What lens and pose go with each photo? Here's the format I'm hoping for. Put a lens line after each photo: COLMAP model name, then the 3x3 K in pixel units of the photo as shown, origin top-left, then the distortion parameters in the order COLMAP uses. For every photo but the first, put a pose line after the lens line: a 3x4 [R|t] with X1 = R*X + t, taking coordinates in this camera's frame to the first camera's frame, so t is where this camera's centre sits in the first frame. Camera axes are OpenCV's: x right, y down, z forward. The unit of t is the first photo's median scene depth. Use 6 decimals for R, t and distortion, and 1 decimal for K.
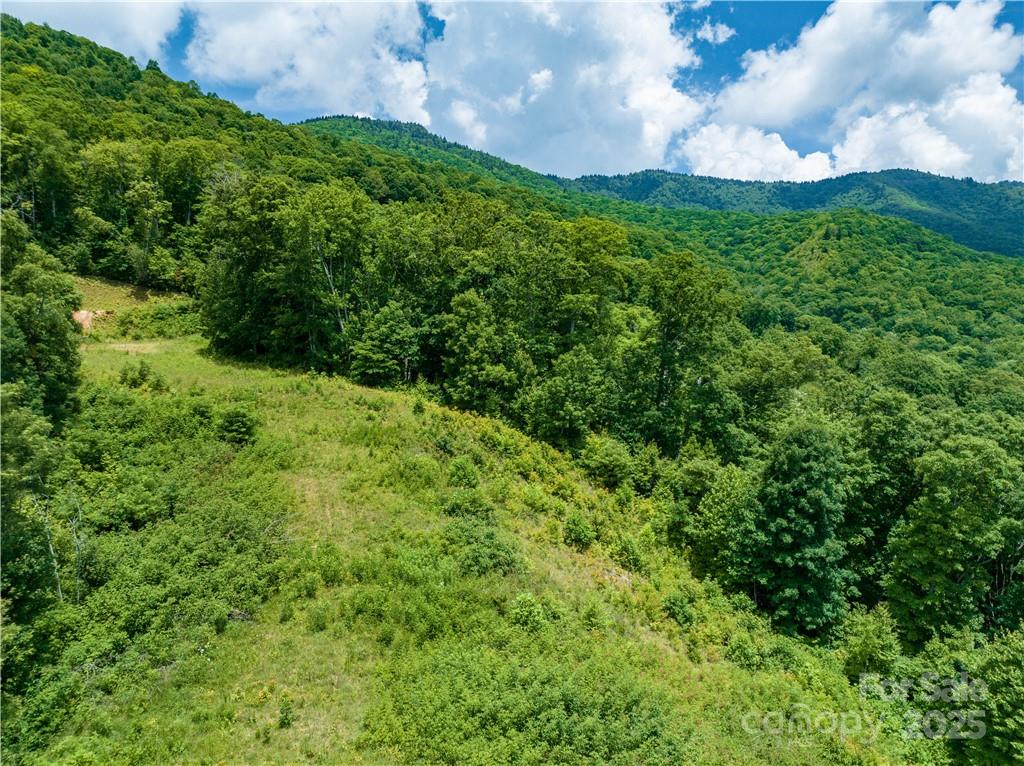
lens RADIAL K [[716.0, 0, 512.0], [0, 716.0, 383.0], [0, 0, 1]] dist [-0.046826, 0.022653]
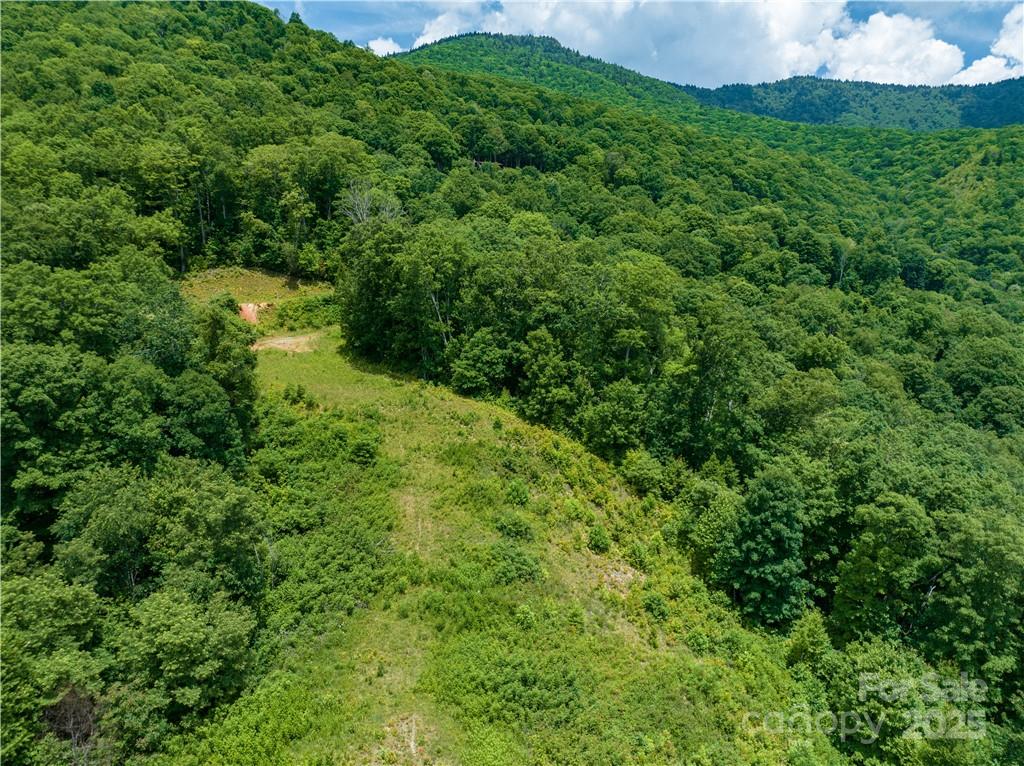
lens RADIAL K [[709.8, 0, 512.0], [0, 709.8, 383.0], [0, 0, 1]] dist [-0.032408, -0.001571]
pose [[0.983694, 0.034097, -0.176586, 0.115084], [-0.013832, 0.993299, 0.114746, -0.177855], [0.179315, -0.110433, 0.977574, -0.243557]]
